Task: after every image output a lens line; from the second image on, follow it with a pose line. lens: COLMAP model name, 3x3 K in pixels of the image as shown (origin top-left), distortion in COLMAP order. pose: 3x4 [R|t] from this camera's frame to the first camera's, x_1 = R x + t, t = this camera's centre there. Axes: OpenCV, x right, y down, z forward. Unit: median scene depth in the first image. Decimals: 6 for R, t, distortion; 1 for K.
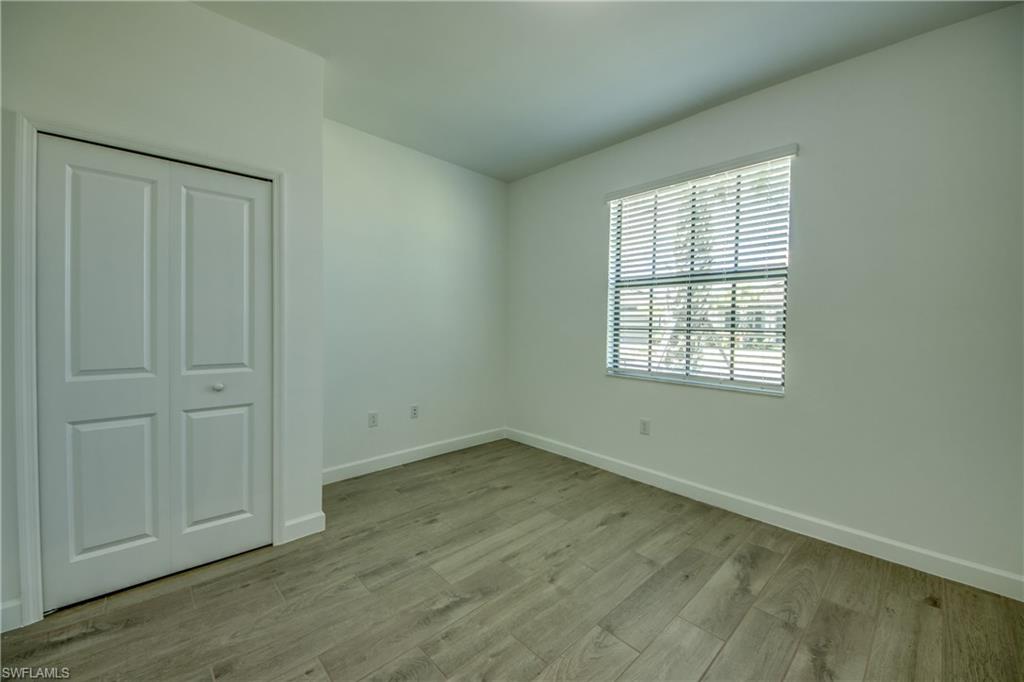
lens RADIAL K [[398.1, 0, 503.2], [0, 398.1, 332.3], [0, 0, 1]] dist [0.016004, -0.012941]
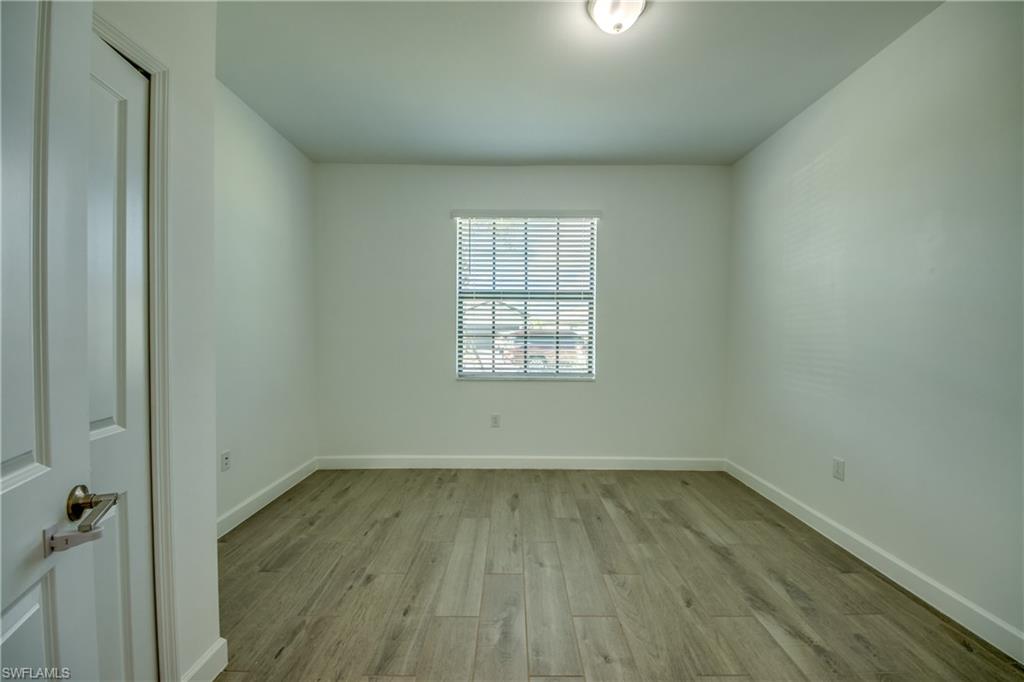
lens RADIAL K [[398.1, 0, 495.6], [0, 398.1, 337.1], [0, 0, 1]] dist [0.016004, -0.012941]
pose [[0.682852, -0.020272, 0.730275, -0.573089], [0.024148, 0.999695, 0.005170, -0.013246], [-0.730157, 0.014104, 0.683134, 0.247021]]
